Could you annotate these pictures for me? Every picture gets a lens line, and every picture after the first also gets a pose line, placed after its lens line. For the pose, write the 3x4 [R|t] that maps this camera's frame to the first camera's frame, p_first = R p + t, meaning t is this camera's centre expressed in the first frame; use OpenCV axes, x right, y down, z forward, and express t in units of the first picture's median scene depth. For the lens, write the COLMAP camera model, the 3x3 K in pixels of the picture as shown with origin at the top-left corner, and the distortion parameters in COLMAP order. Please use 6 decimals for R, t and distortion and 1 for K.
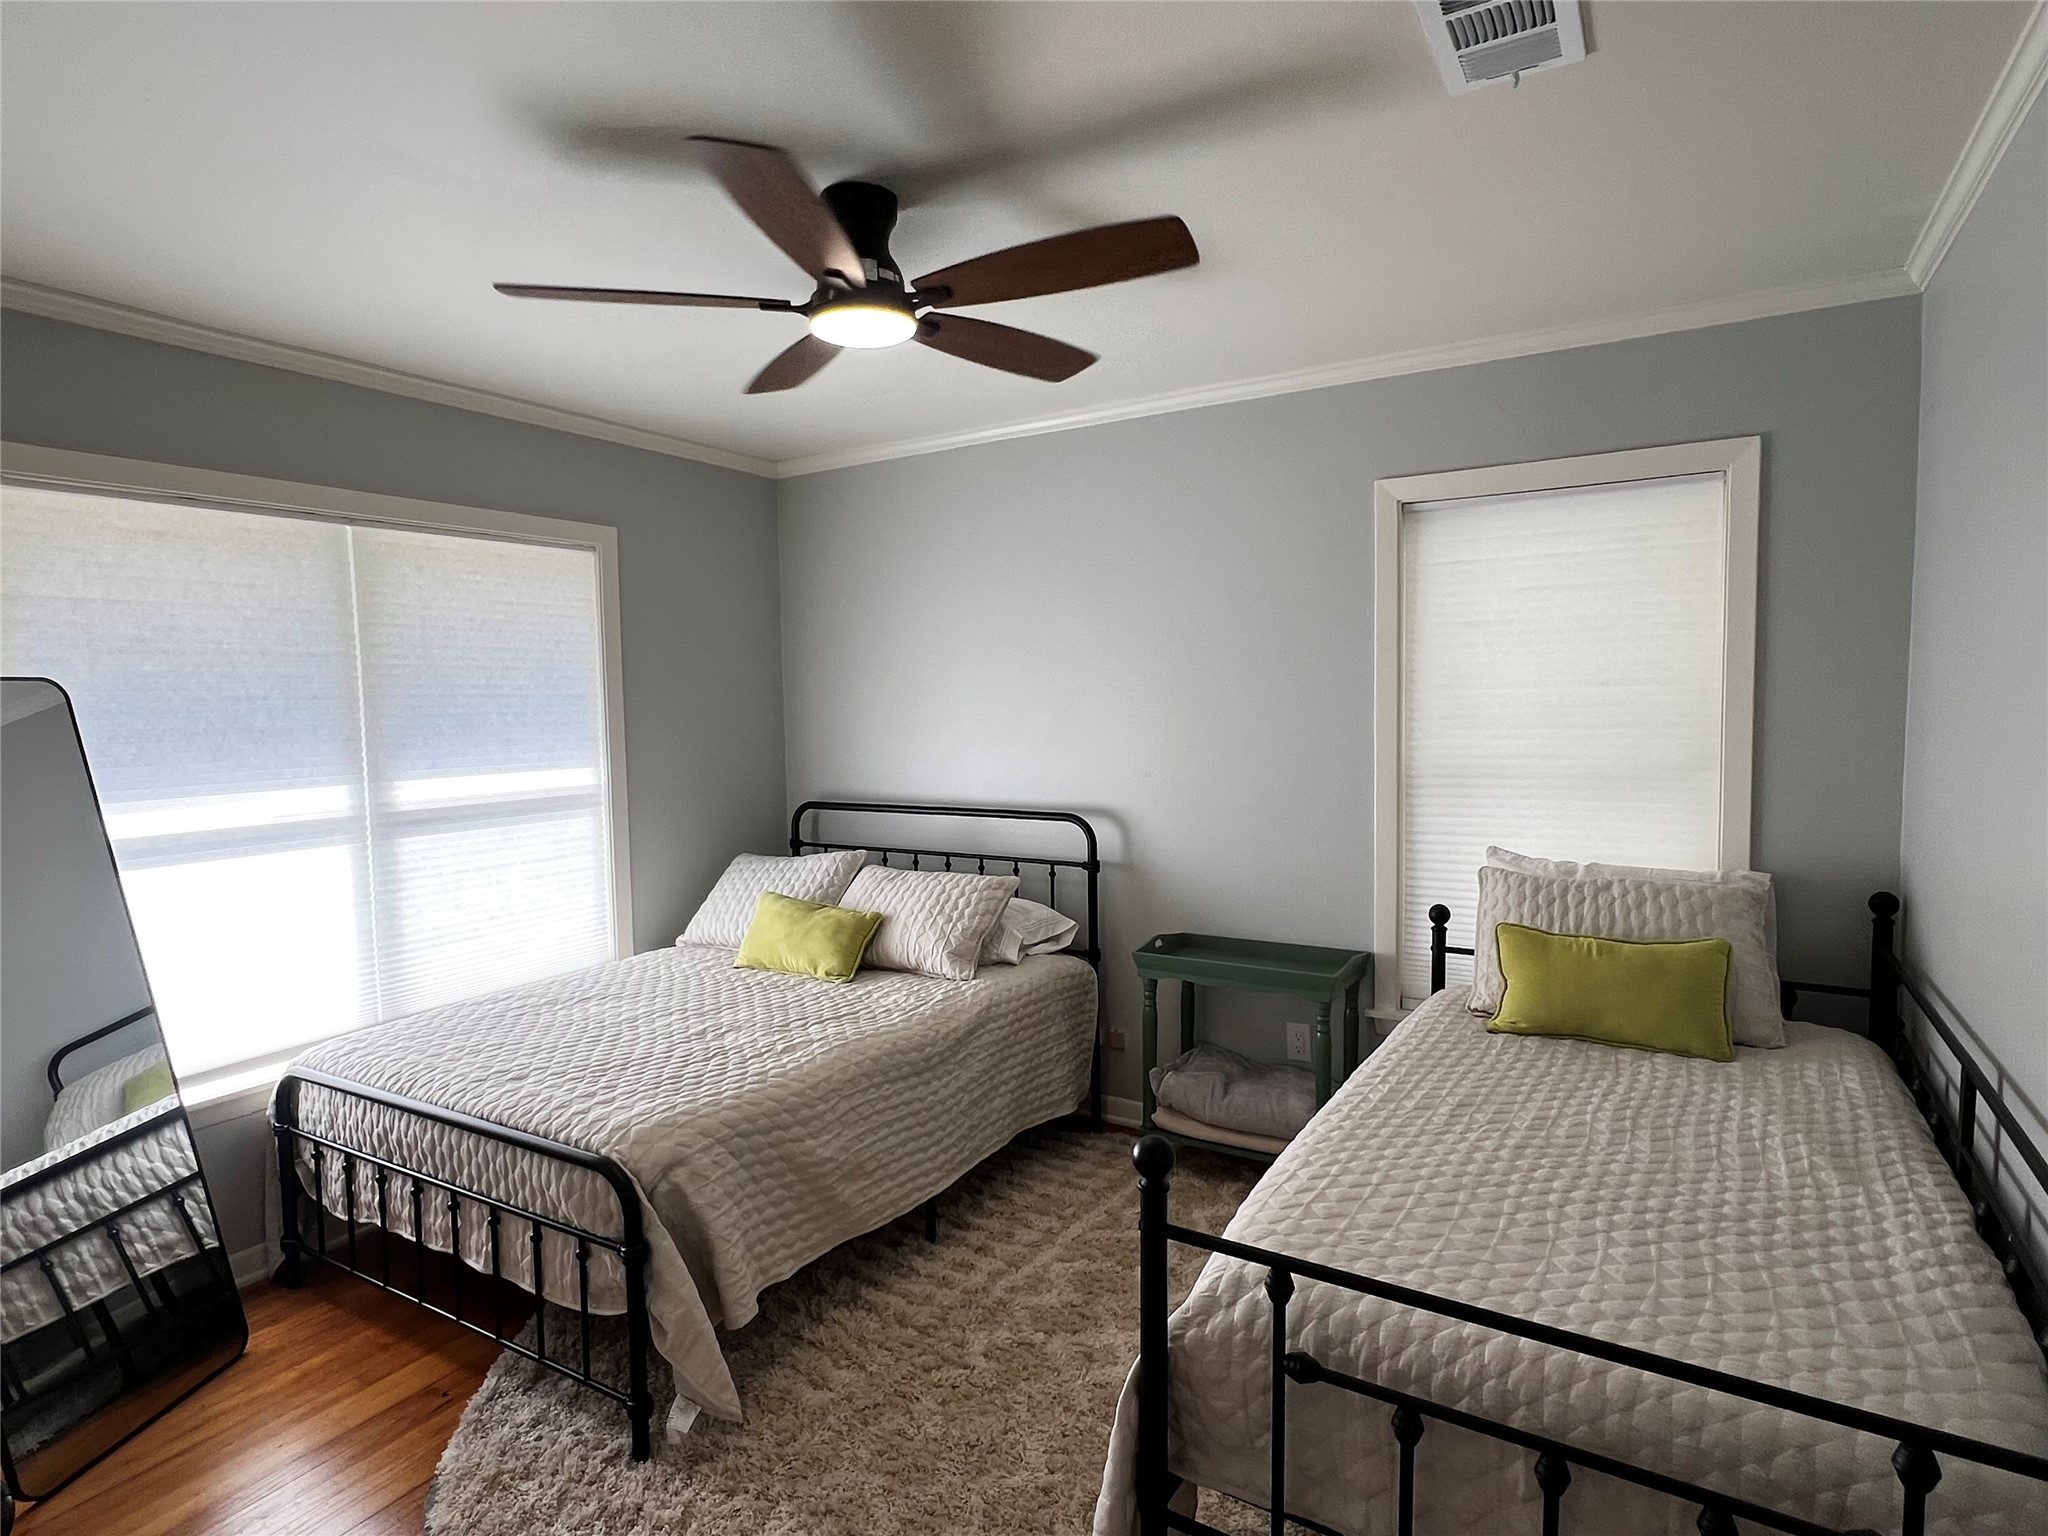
lens RADIAL K [[1090.3, 0, 1021.4], [0, 1090.3, 773.6], [0, 0, 1]] dist [0.001870, 0.000467]
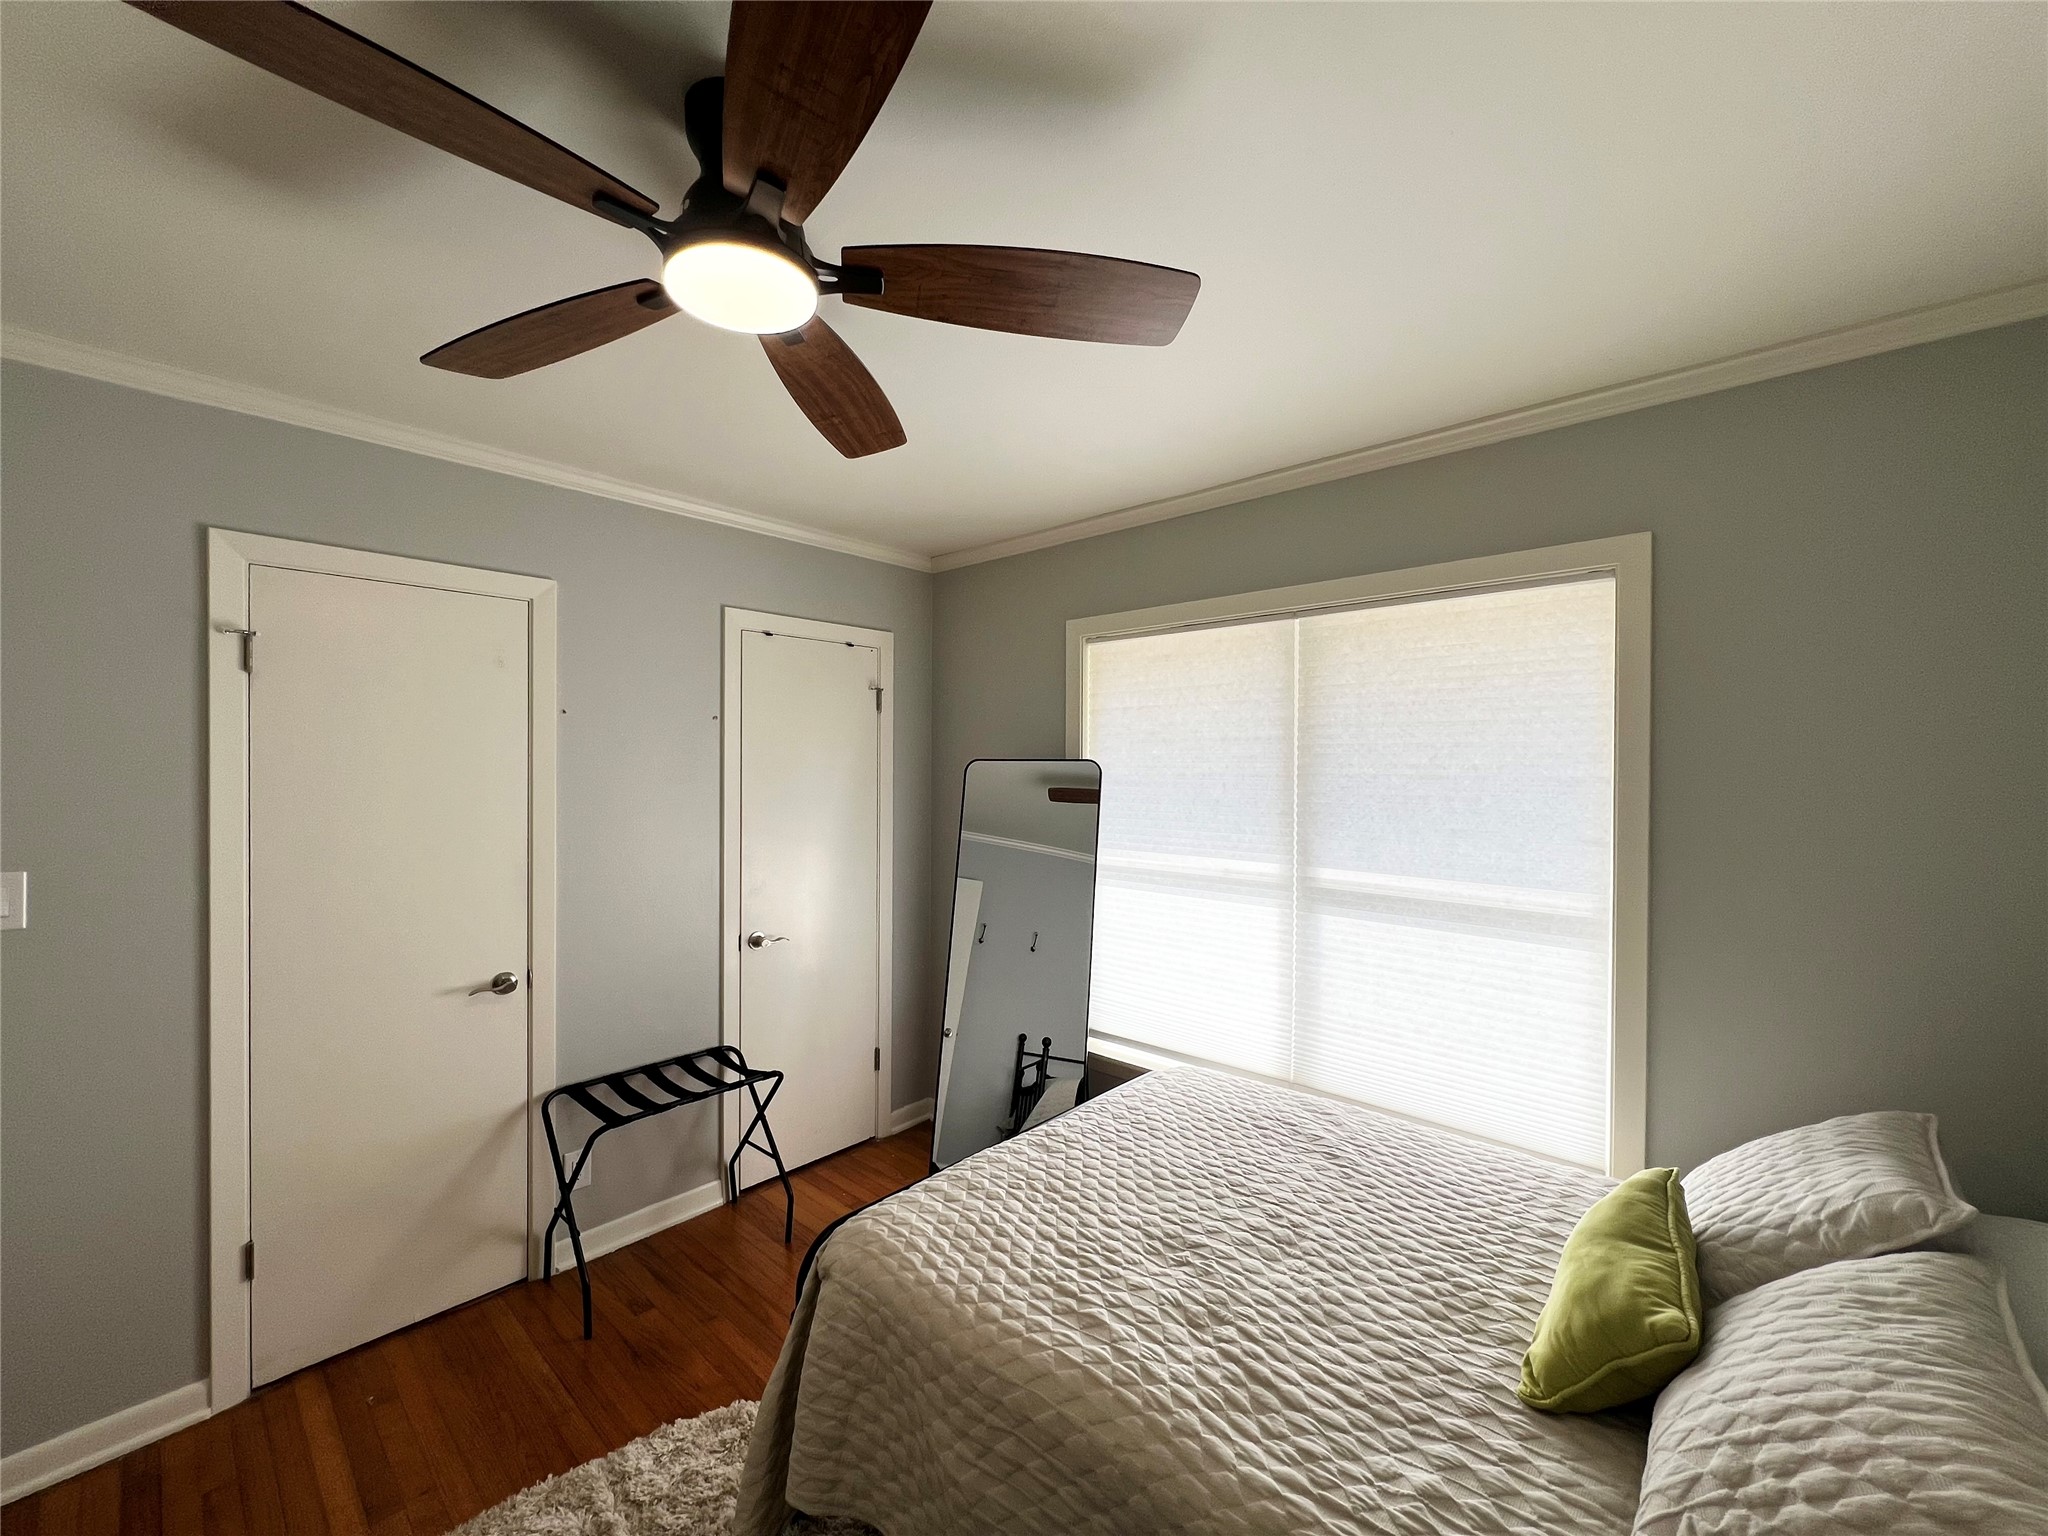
lens RADIAL K [[827.1, 0, 1027.0], [0, 827.1, 765.3], [0, 0, 1]] dist [0.011082, -0.000204]
pose [[-0.194255, 0.016443, -0.980813, 0.251694], [-0.070609, 0.997032, 0.030699, -0.087384], [0.978407, 0.075217, -0.192518, 0.904746]]
